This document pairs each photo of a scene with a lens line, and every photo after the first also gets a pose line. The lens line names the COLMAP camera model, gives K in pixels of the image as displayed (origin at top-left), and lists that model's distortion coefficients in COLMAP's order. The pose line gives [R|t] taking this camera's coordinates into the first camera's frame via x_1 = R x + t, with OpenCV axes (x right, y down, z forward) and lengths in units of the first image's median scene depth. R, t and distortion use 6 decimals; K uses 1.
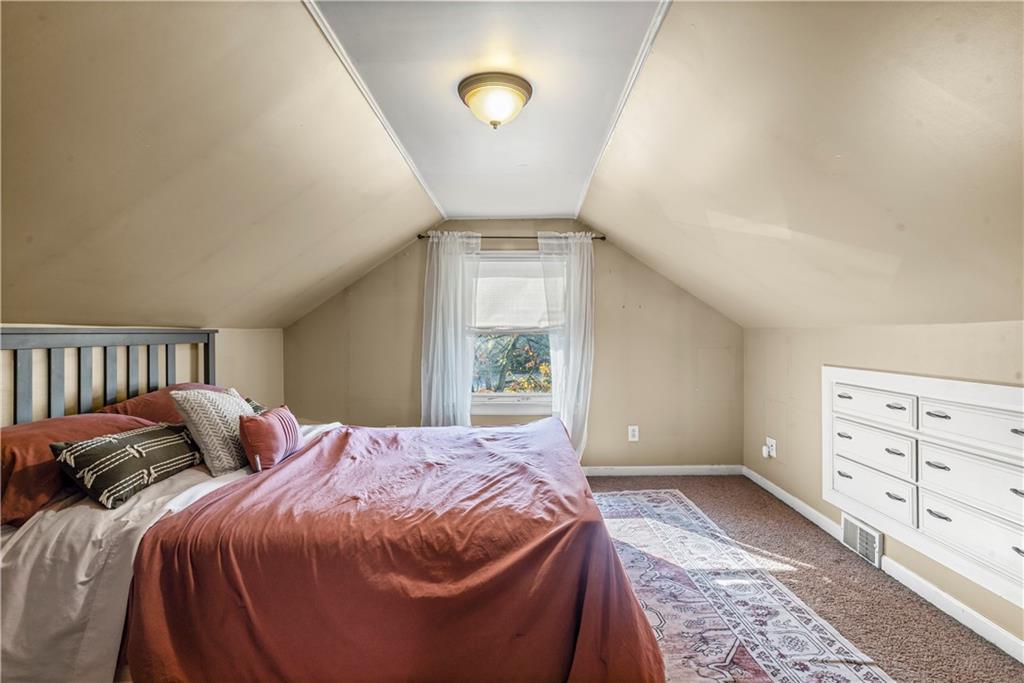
lens RADIAL K [[490.8, 0, 505.5], [0, 490.8, 337.7], [0, 0, 1]] dist [-0.051884, 0.030839]
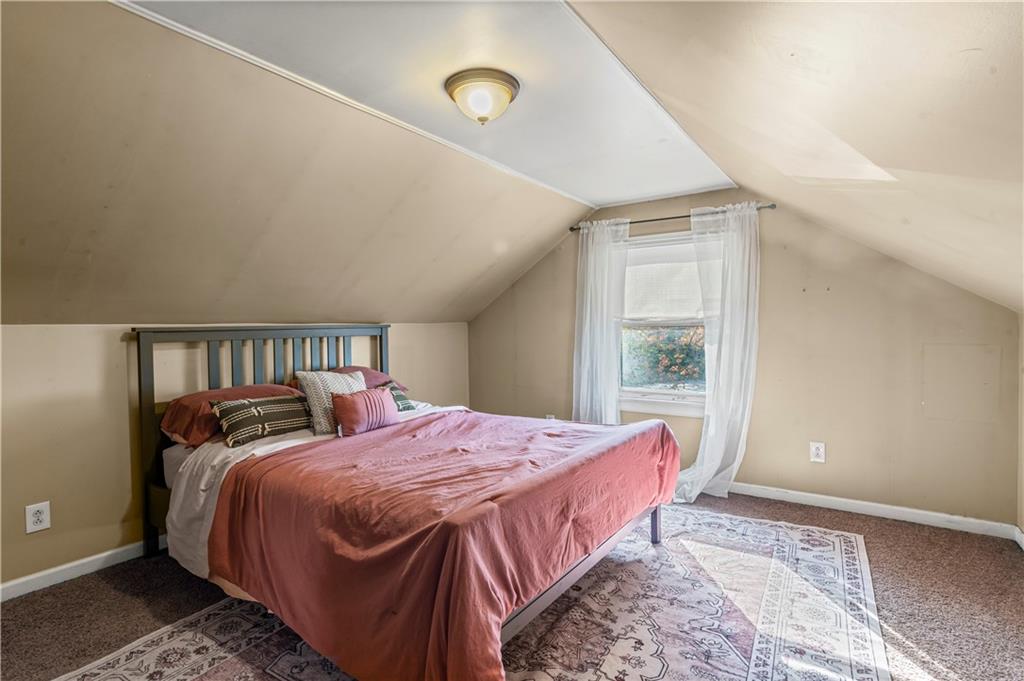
lens RADIAL K [[490.8, 0, 505.5], [0, 490.8, 336.7], [0, 0, 1]] dist [-0.051884, 0.030839]
pose [[0.830098, 0.005657, -0.557589, 0.467262], [0.004831, 0.999838, 0.017336, -0.007362], [0.557596, -0.017084, 0.829936, 0.147367]]
